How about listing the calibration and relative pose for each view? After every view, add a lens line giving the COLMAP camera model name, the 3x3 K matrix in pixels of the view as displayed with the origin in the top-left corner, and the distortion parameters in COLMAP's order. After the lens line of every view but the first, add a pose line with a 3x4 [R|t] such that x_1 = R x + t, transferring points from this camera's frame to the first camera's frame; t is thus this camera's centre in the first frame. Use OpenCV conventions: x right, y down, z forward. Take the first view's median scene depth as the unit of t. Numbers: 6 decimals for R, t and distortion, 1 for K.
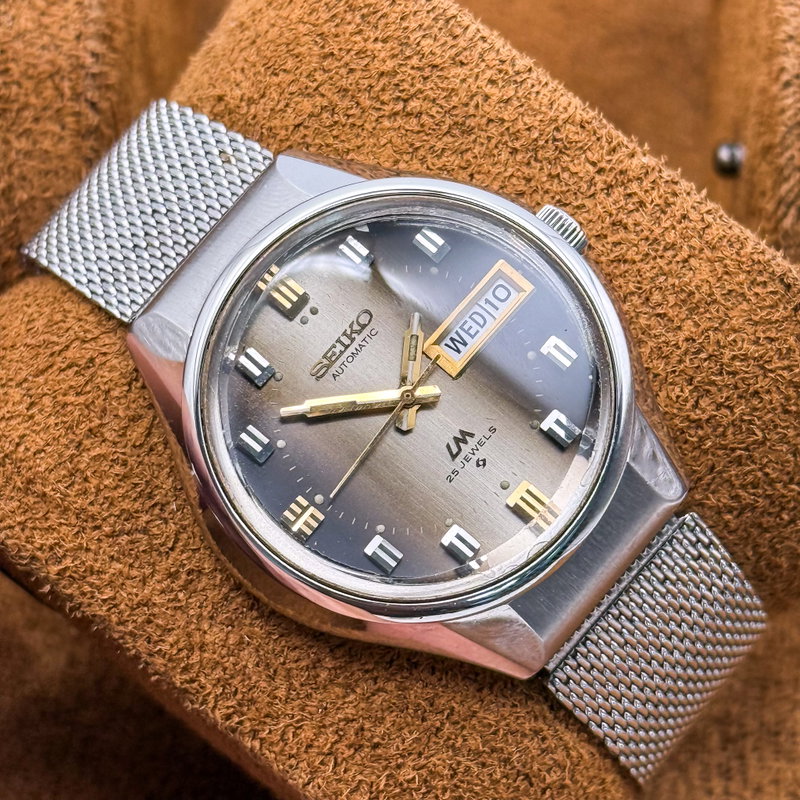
lens RADIAL K [[2912.3, 0, 400.0], [0, 2912.3, 400.0], [0, 0, 1]] dist [0.081342, 1.046635]
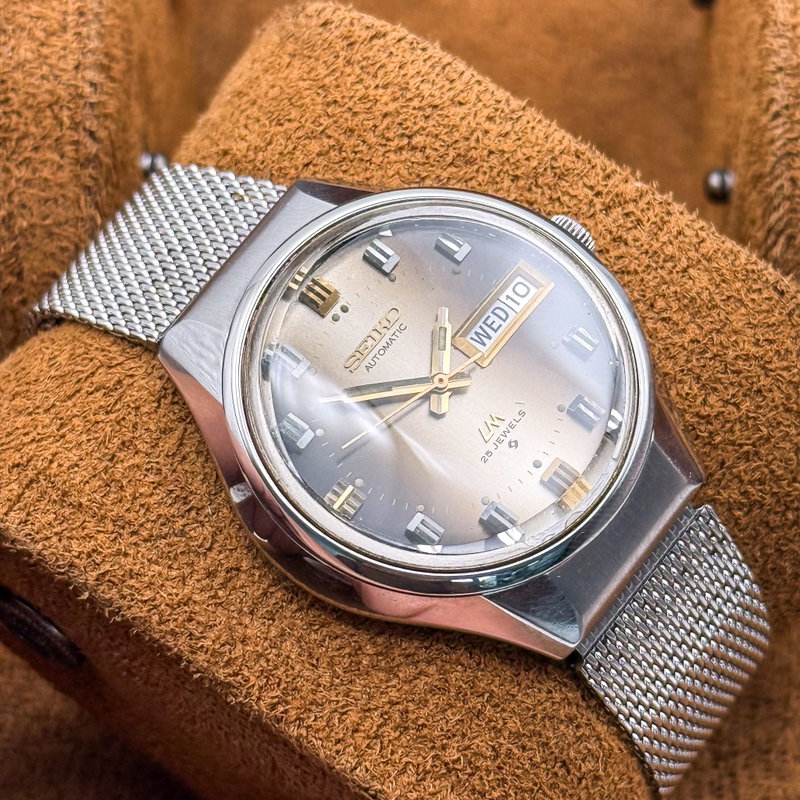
lens RADIAL K [[2912.3, 0, 400.0], [0, 2912.3, 400.0], [0, 0, 1]] dist [0.081342, 1.046635]
pose [[0.995265, -0.026196, 0.093600, -0.104654], [0.042777, 0.982771, -0.179808, 0.183633], [-0.087277, 0.182961, 0.979238, -0.015067]]
